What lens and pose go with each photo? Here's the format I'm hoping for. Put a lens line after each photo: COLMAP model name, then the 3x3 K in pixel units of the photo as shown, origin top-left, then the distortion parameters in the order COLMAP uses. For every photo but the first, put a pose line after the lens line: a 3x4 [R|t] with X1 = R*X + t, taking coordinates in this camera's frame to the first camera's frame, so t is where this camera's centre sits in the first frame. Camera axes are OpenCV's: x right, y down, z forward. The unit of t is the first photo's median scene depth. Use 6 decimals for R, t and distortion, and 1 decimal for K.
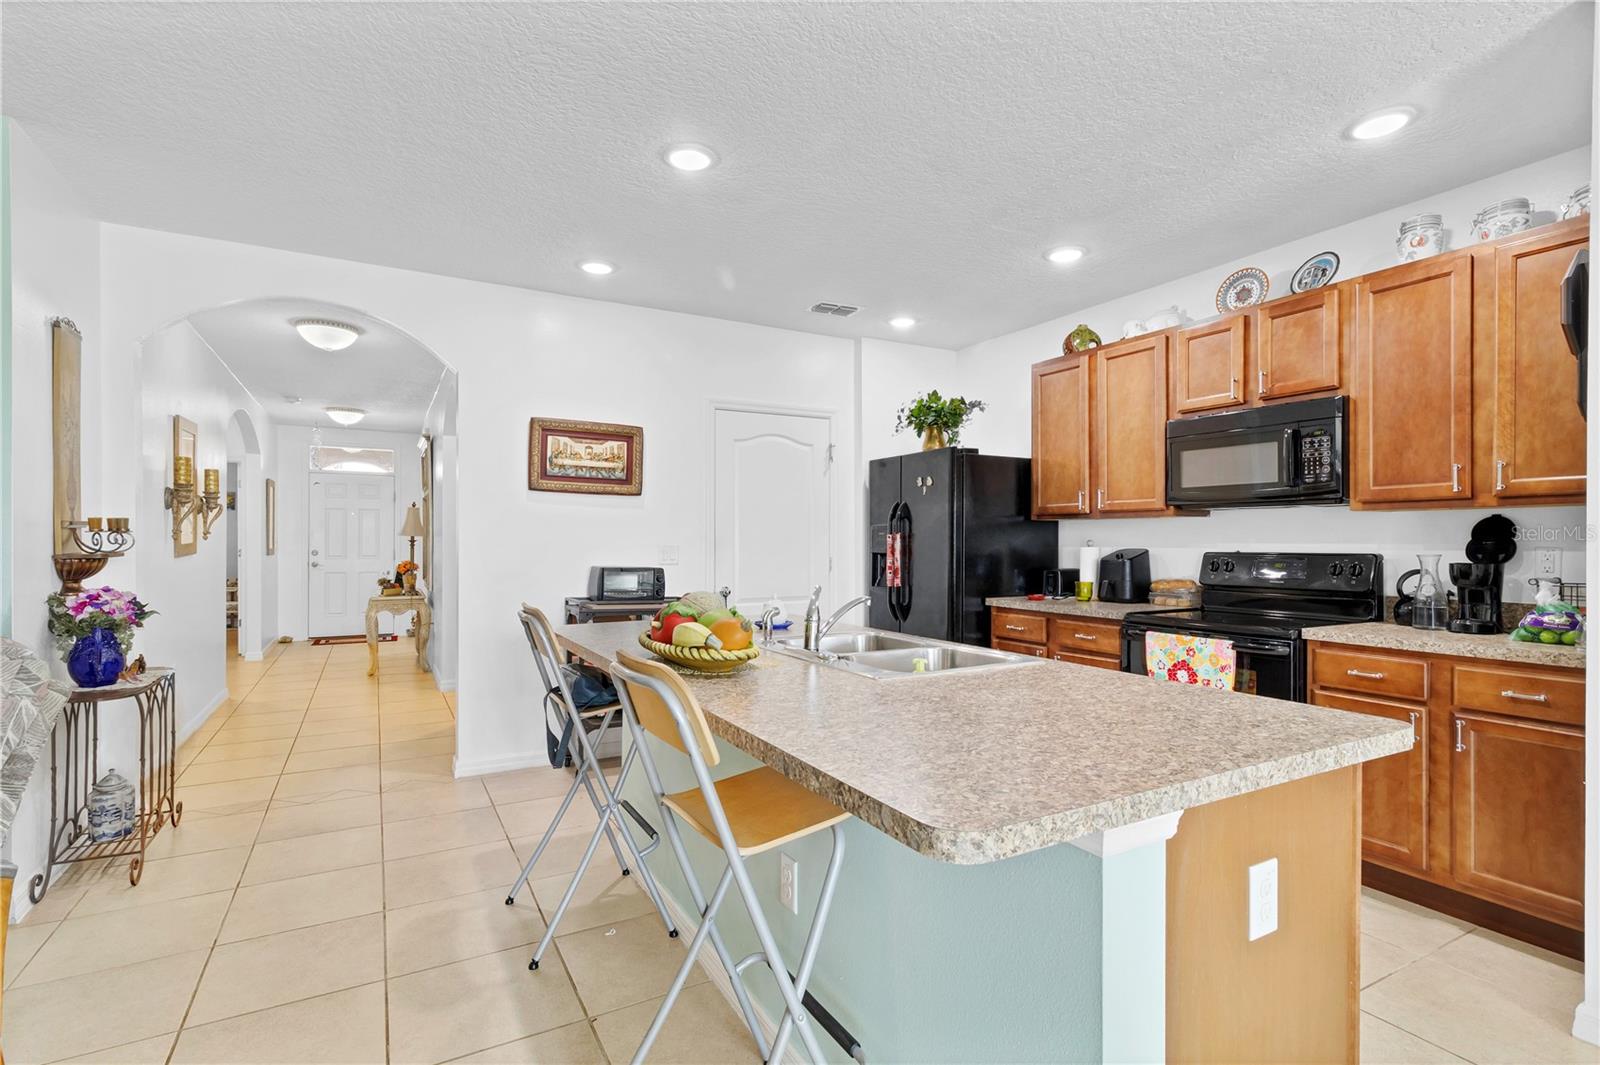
lens RADIAL K [[766.7, 0, 803.5], [0, 766.7, 539.8], [0, 0, 1]] dist [0.004984, -0.000982]
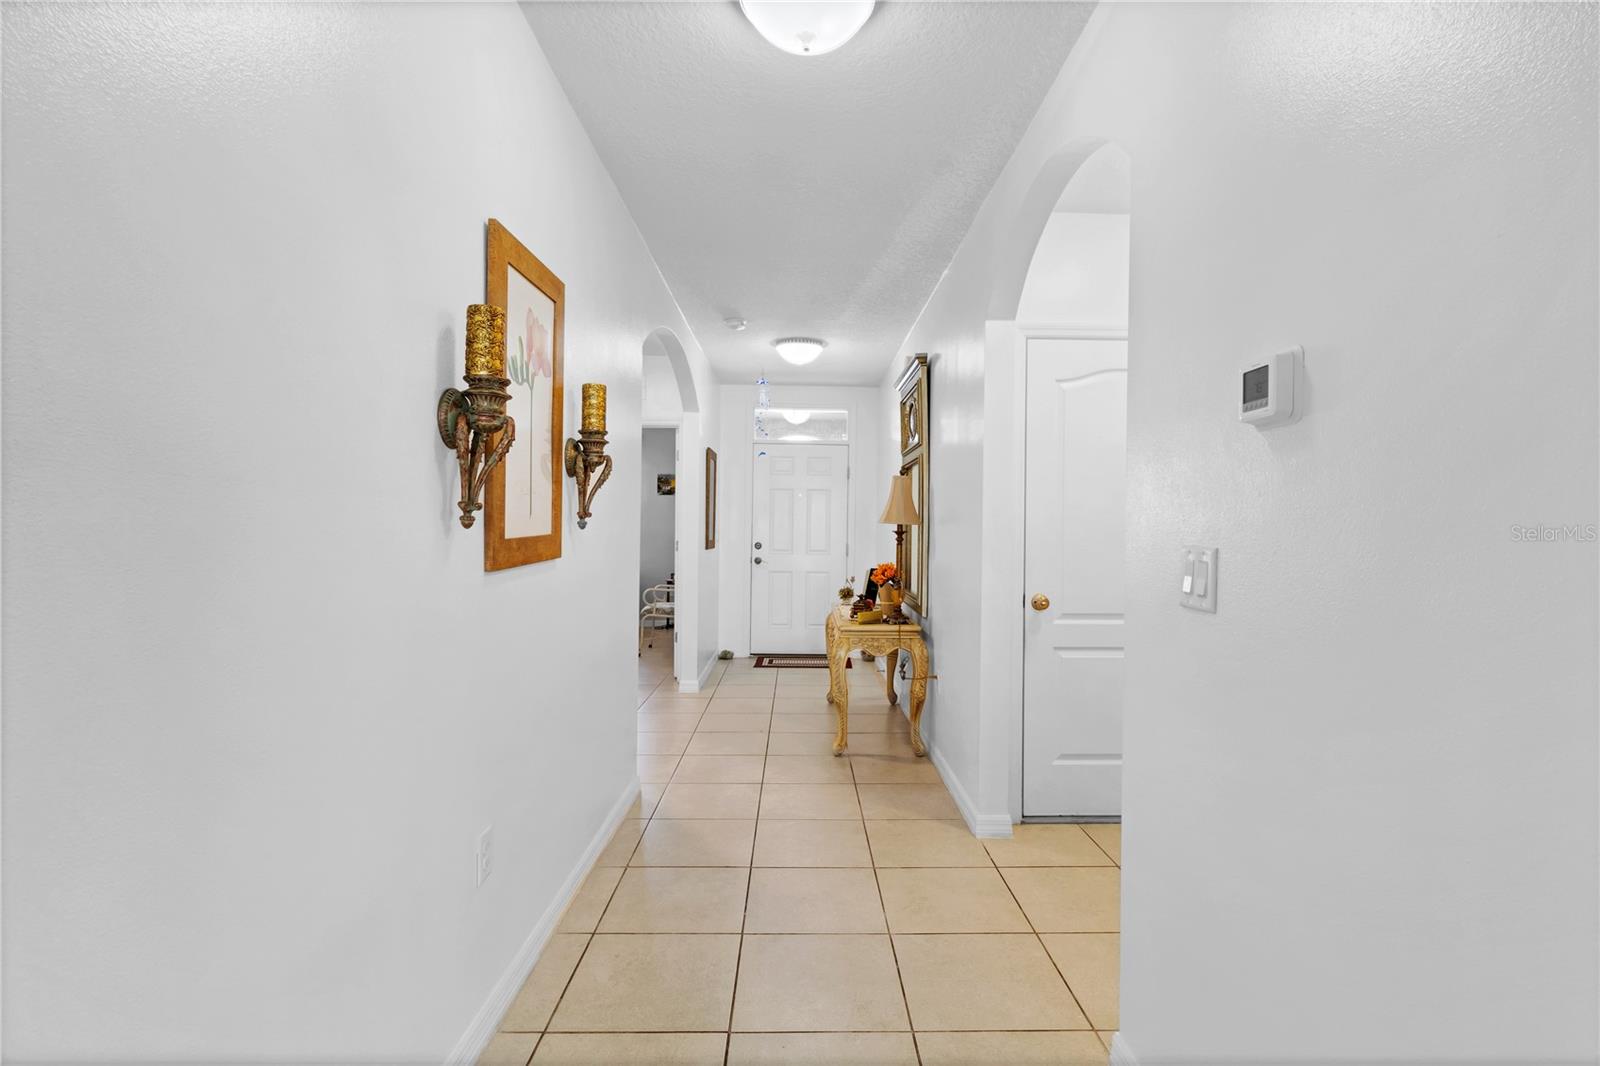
lens RADIAL K [[766.7, 0, 801.9], [0, 766.7, 531.2], [0, 0, 1]] dist [0.004984, -0.000982]
pose [[0.875810, 0.011262, -0.482524, -0.570739], [-0.011376, 0.999932, 0.002689, -0.000553], [0.482521, 0.003134, 0.875879, 0.872335]]
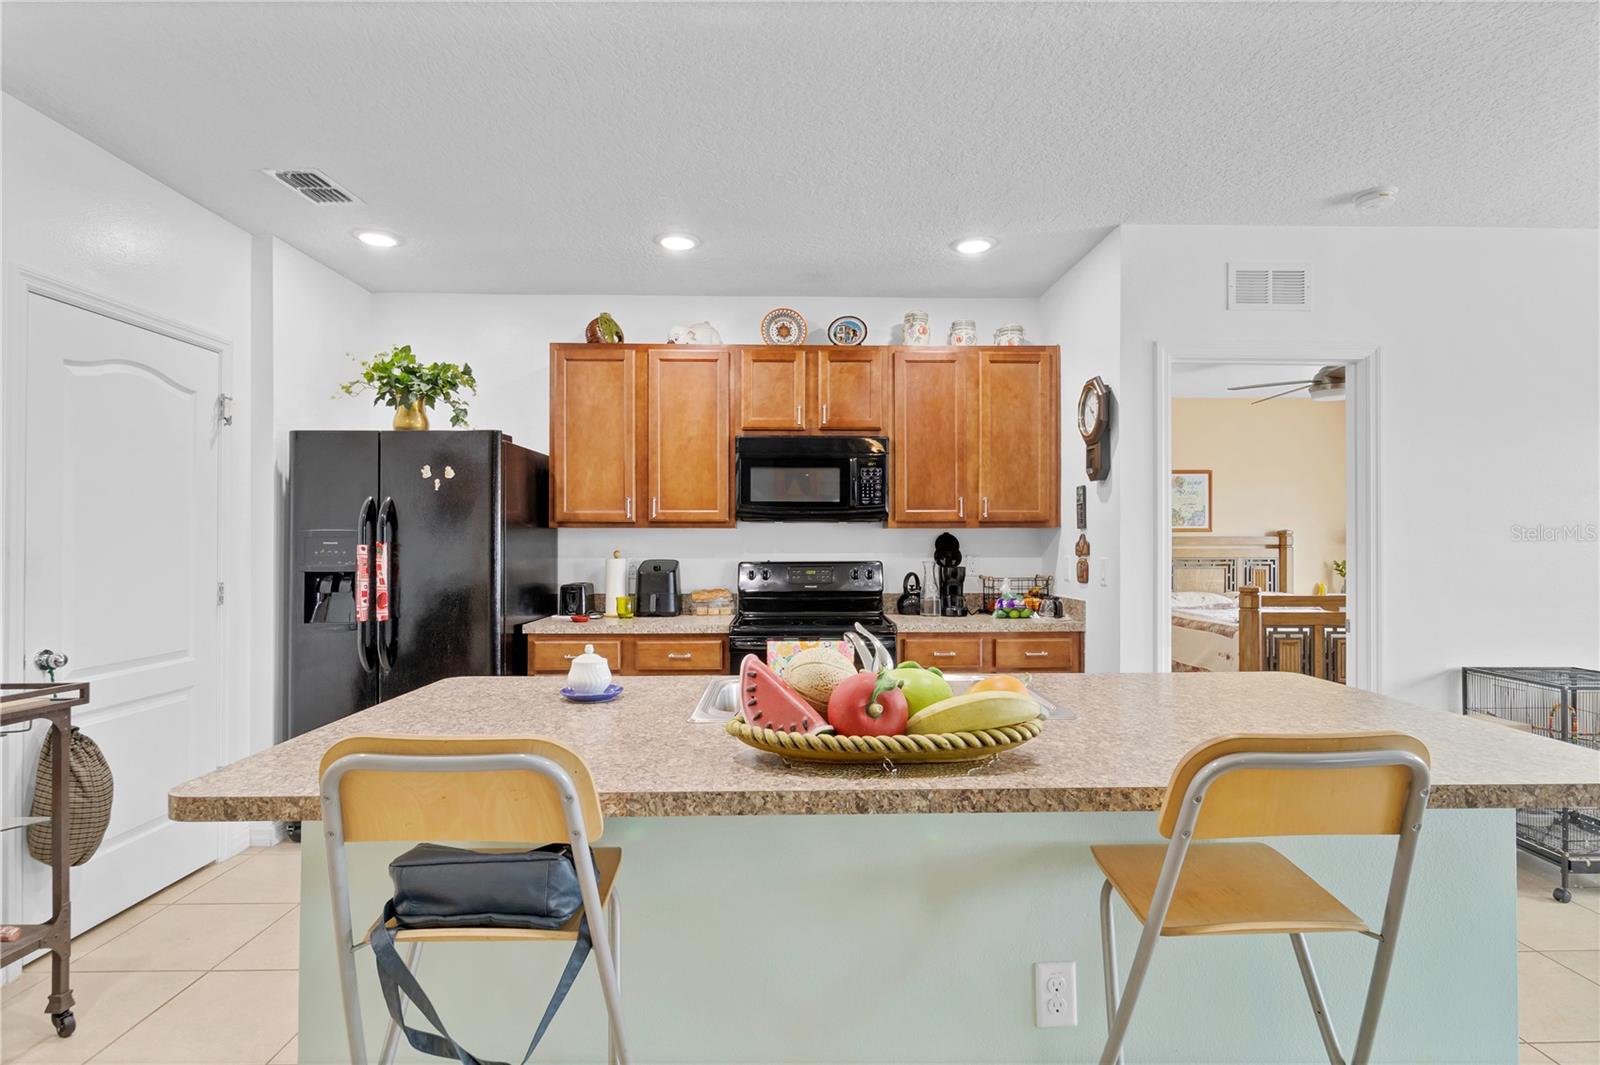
lens RADIAL K [[811.8, 0, 806.6], [0, 811.8, 530.7], [0, 0, 1]] dist [-0.001323, -0.000050]
pose [[0.459739, 0.010016, 0.887998, -0.434830], [-0.000205, 0.999938, -0.011173, -0.014580], [-0.888054, 0.004955, 0.459712, 0.404946]]
